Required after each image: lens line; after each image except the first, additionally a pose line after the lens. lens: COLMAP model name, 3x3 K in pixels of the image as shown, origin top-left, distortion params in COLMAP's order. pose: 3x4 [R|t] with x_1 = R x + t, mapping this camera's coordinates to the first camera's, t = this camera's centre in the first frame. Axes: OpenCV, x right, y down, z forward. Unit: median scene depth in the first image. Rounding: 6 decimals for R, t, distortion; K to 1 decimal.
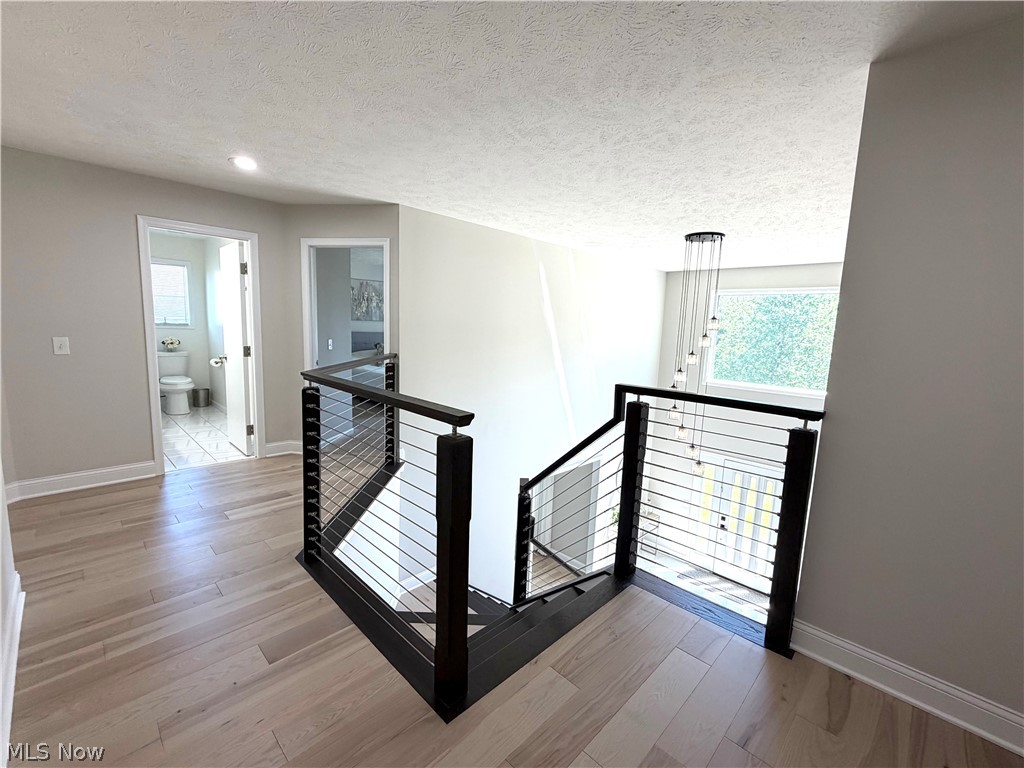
lens RADIAL K [[434.2, 0, 510.1], [0, 434.2, 380.6], [0, 0, 1]] dist [-0.001259, 0.000056]
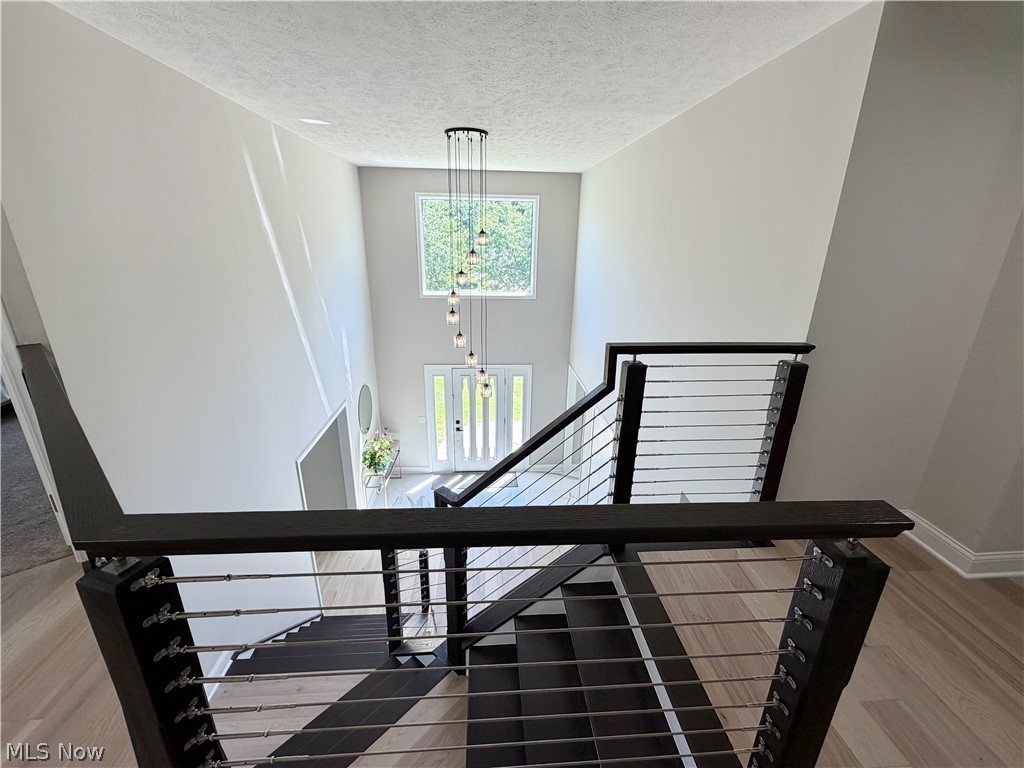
lens RADIAL K [[434.2, 0, 510.1], [0, 434.2, 380.6], [0, 0, 1]] dist [-0.001259, 0.000056]
pose [[0.666947, -0.264149, 0.696711, -0.433458], [0.102075, 0.958626, 0.265737, -0.157685], [-0.738080, -0.106116, 0.666316, 0.618532]]
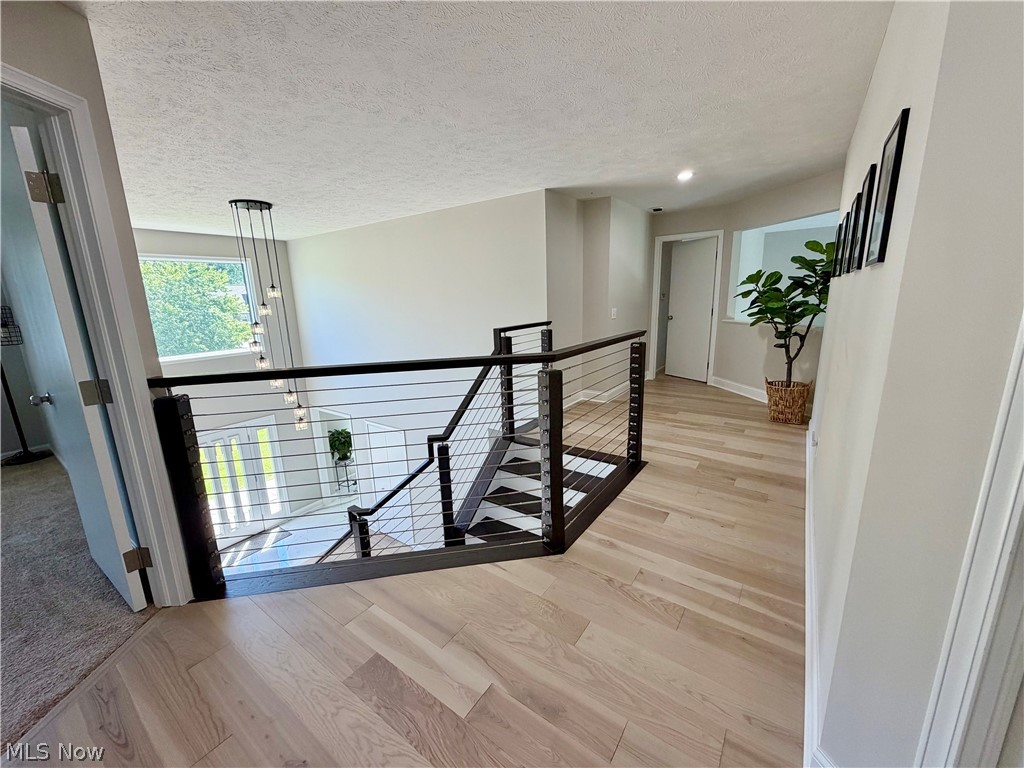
lens RADIAL K [[407.4, 0, 511.2], [0, 407.4, 382.3], [0, 0, 1]] dist [-0.000917, -0.000087]
pose [[-0.159316, -0.242922, 0.956874, -1.276503], [0.151870, 0.951685, 0.266891, -0.201991], [-0.975476, 0.187840, -0.114726, 1.190075]]
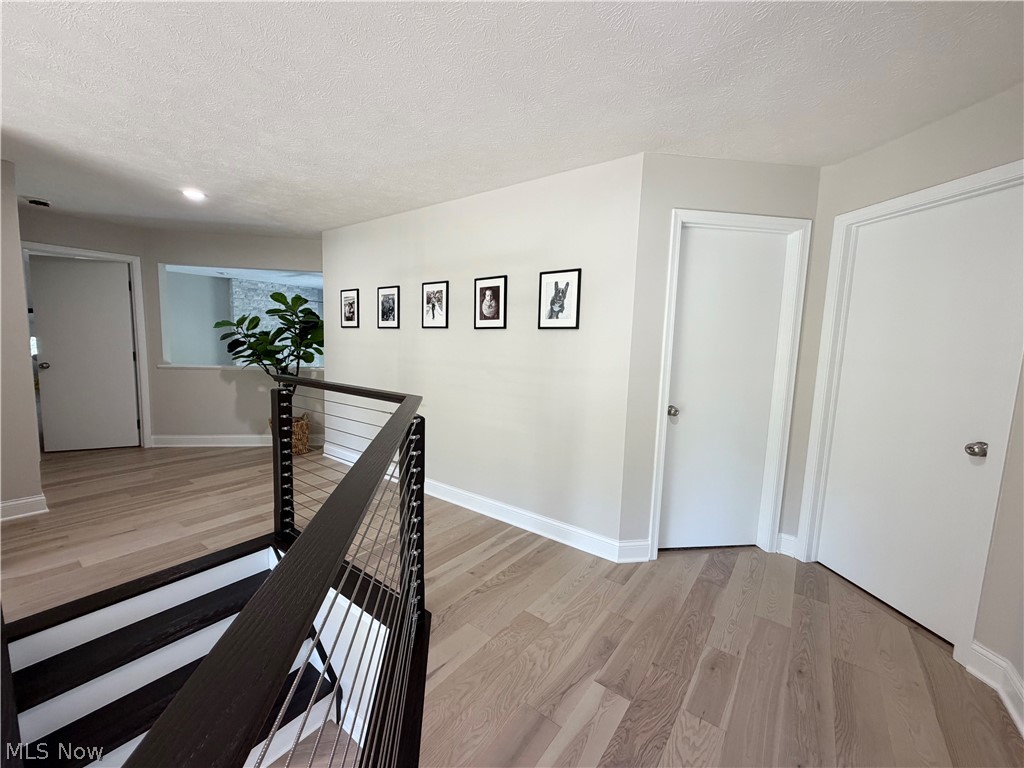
lens RADIAL K [[407.4, 0, 511.2], [0, 407.4, 382.3], [0, 0, 1]] dist [-0.000917, -0.000087]
pose [[-0.988465, -0.053463, -0.141698, -0.538017], [-0.084872, 0.970444, 0.225909, -0.234230], [0.125432, 0.235330, -0.963788, 1.750784]]
